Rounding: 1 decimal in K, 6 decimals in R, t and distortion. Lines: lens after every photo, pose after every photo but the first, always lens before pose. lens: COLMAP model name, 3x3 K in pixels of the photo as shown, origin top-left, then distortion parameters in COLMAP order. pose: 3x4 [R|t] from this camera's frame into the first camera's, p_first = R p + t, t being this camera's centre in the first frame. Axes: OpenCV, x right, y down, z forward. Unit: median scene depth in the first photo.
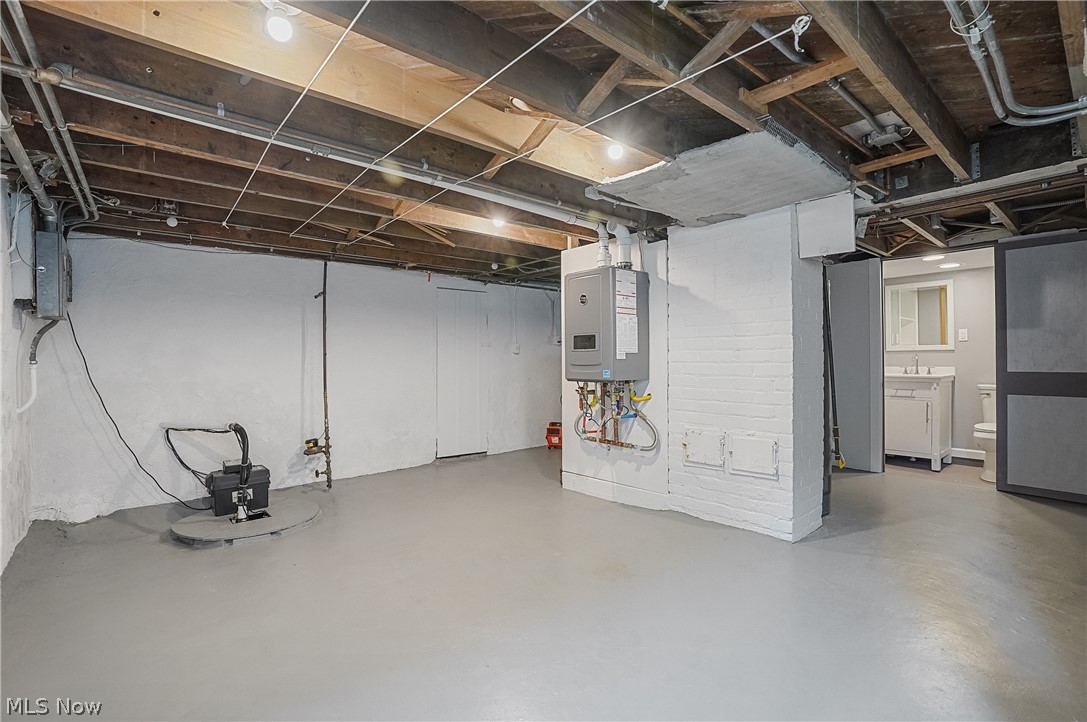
lens RADIAL K [[500.9, 0, 539.0], [0, 500.9, 364.0], [0, 0, 1]] dist [-0.060461, 0.017660]
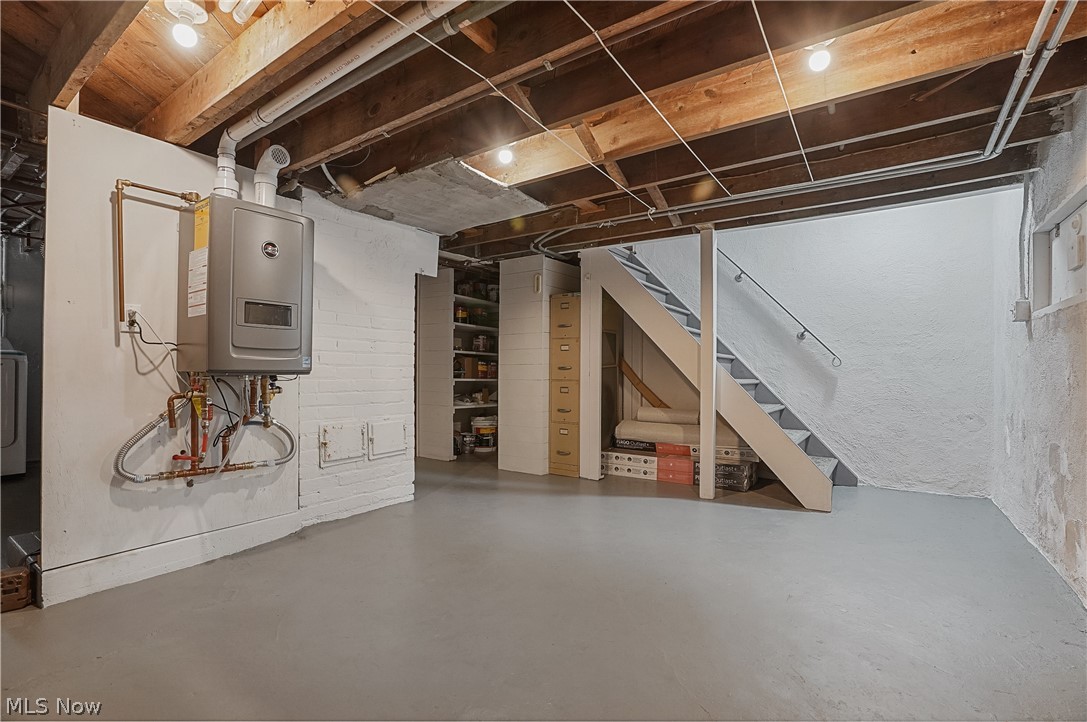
lens RADIAL K [[500.9, 0, 542.9], [0, 500.9, 367.0], [0, 0, 1]] dist [-0.060461, 0.017660]
pose [[-0.260227, 0.008134, 0.965513, -0.743843], [-0.000566, 0.999963, -0.008577, 0.037140], [-0.965547, -0.002779, -0.260213, 0.966791]]
